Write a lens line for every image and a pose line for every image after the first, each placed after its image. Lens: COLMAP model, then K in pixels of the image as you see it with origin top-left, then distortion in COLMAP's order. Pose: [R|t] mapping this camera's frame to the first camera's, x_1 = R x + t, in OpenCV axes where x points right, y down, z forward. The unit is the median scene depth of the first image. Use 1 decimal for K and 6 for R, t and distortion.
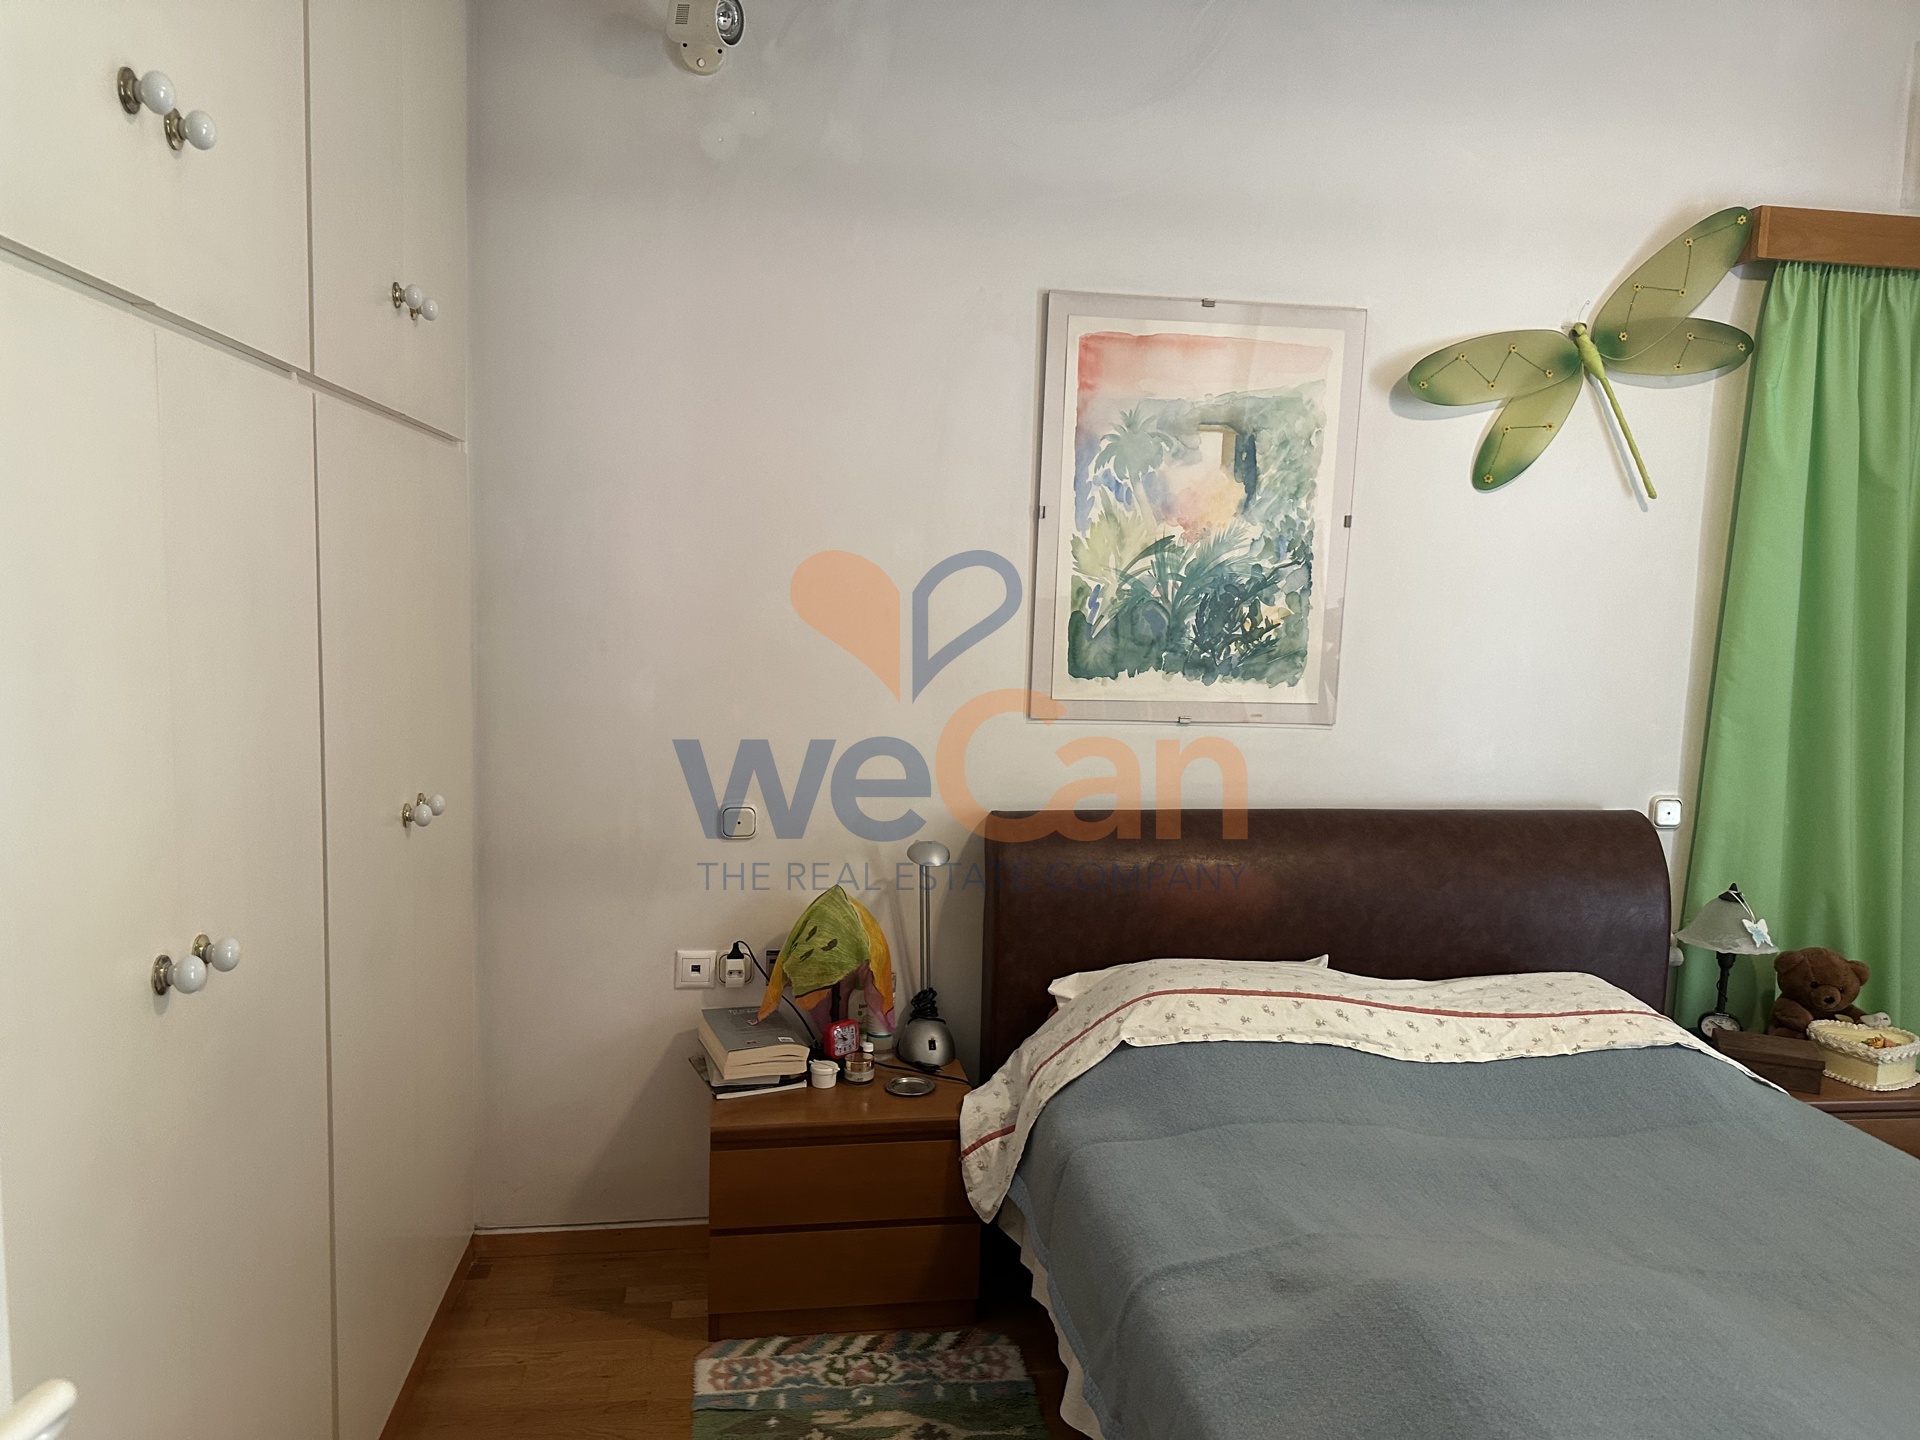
lens RADIAL K [[1355.3, 0, 902.5], [0, 1355.3, 711.7], [0, 0, 1]] dist [0.012741, -0.032856]
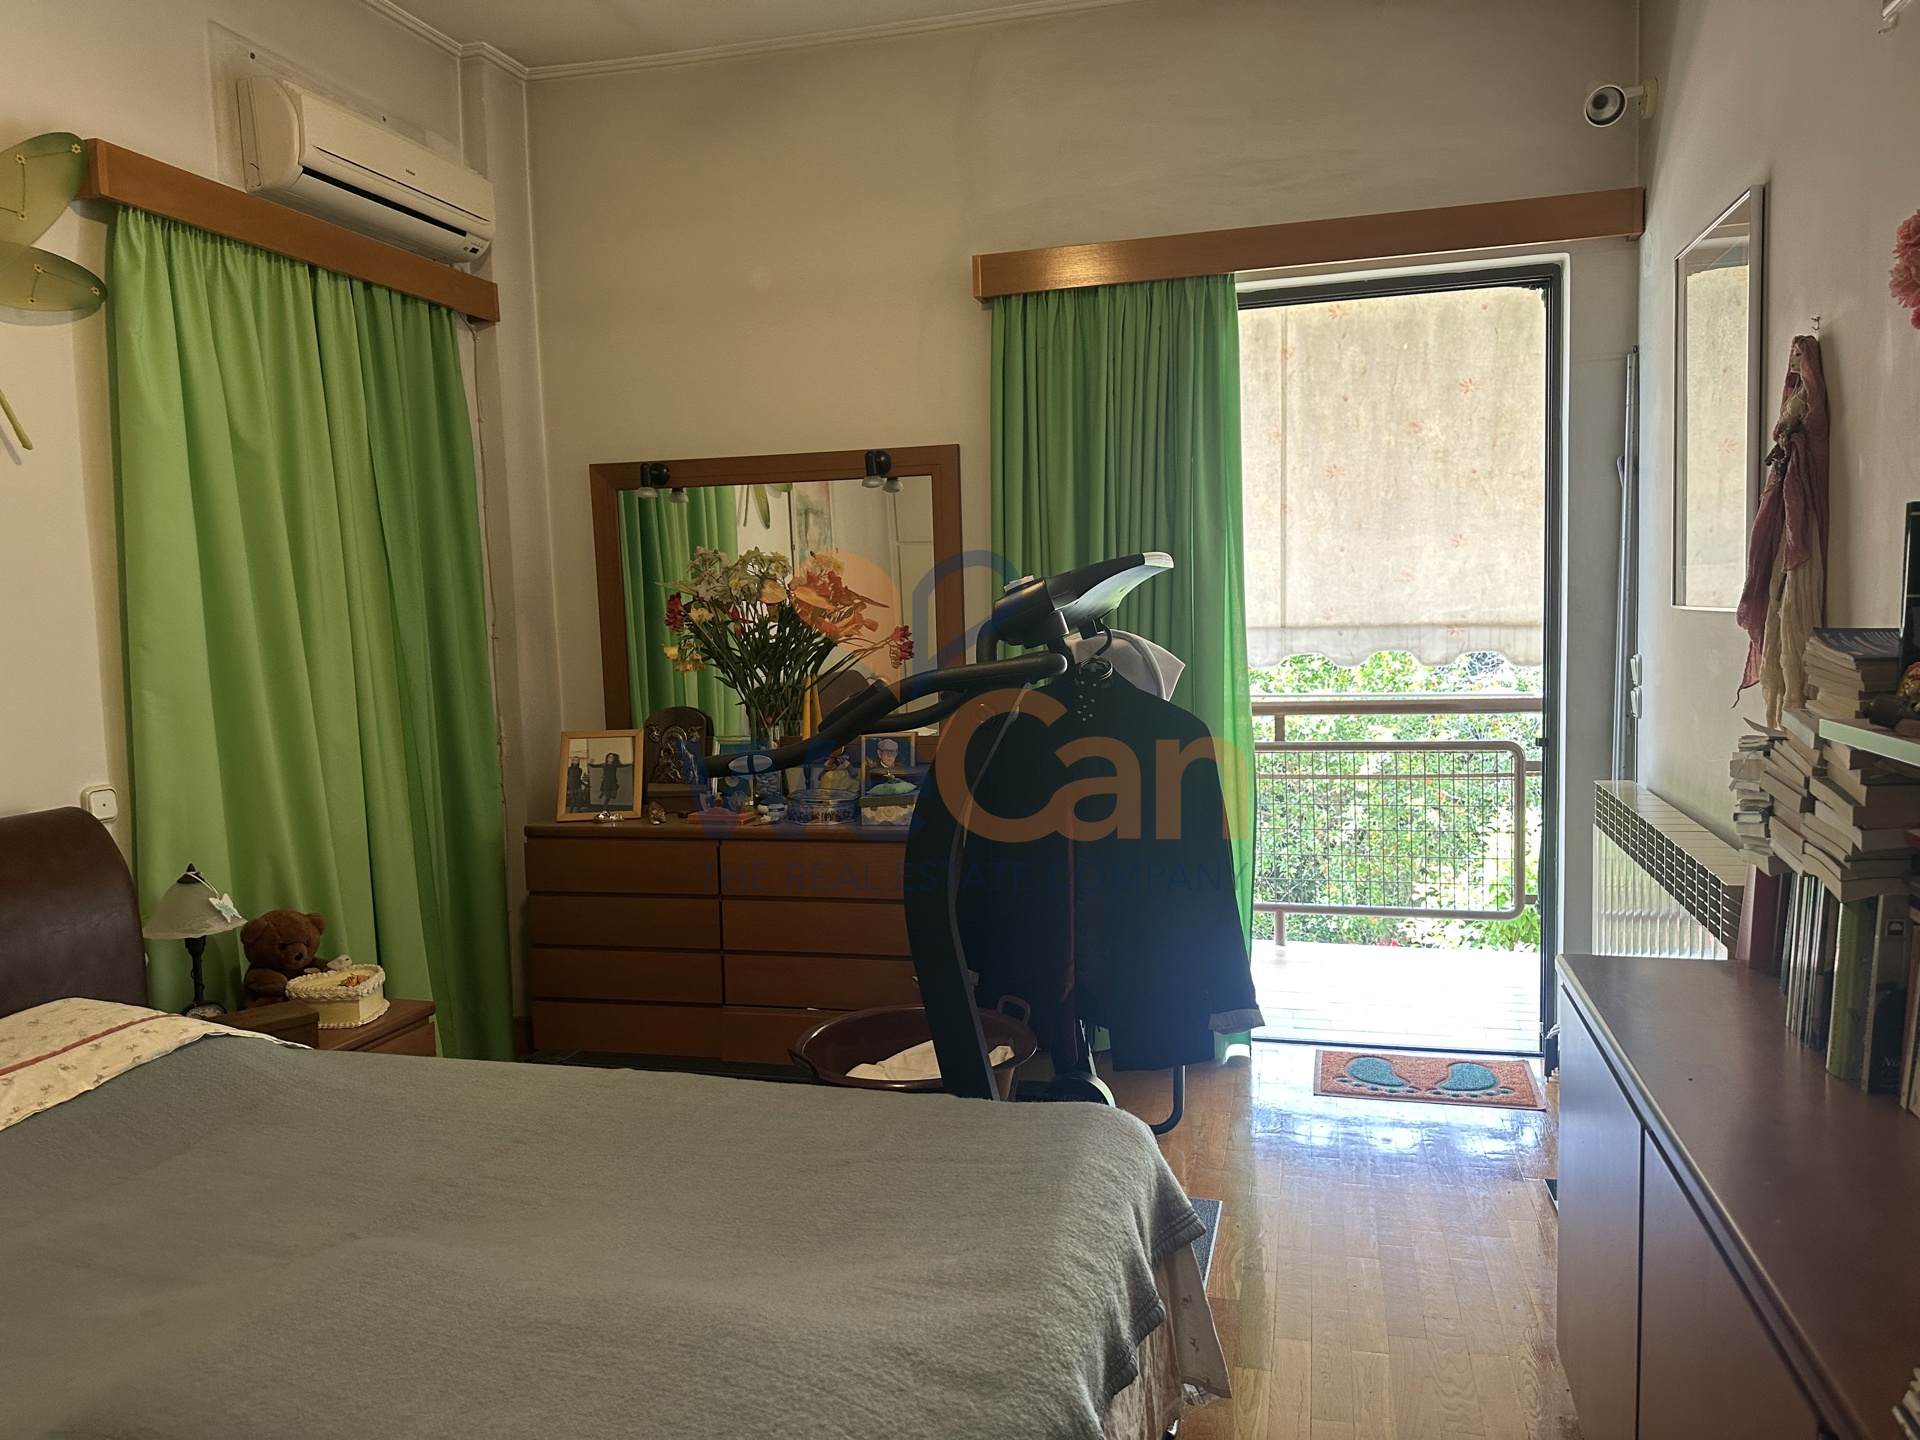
lens RADIAL K [[1376.0, 0, 960.0], [0, 1376.0, 720.0], [0, 0, 1]] dist [0.003704, -0.010611]
pose [[0.375904, -0.112969, 0.919747, -0.052219], [0.130891, 0.989063, 0.067987, 0.033313], [-0.917368, 0.094830, 0.386579, 0.133246]]
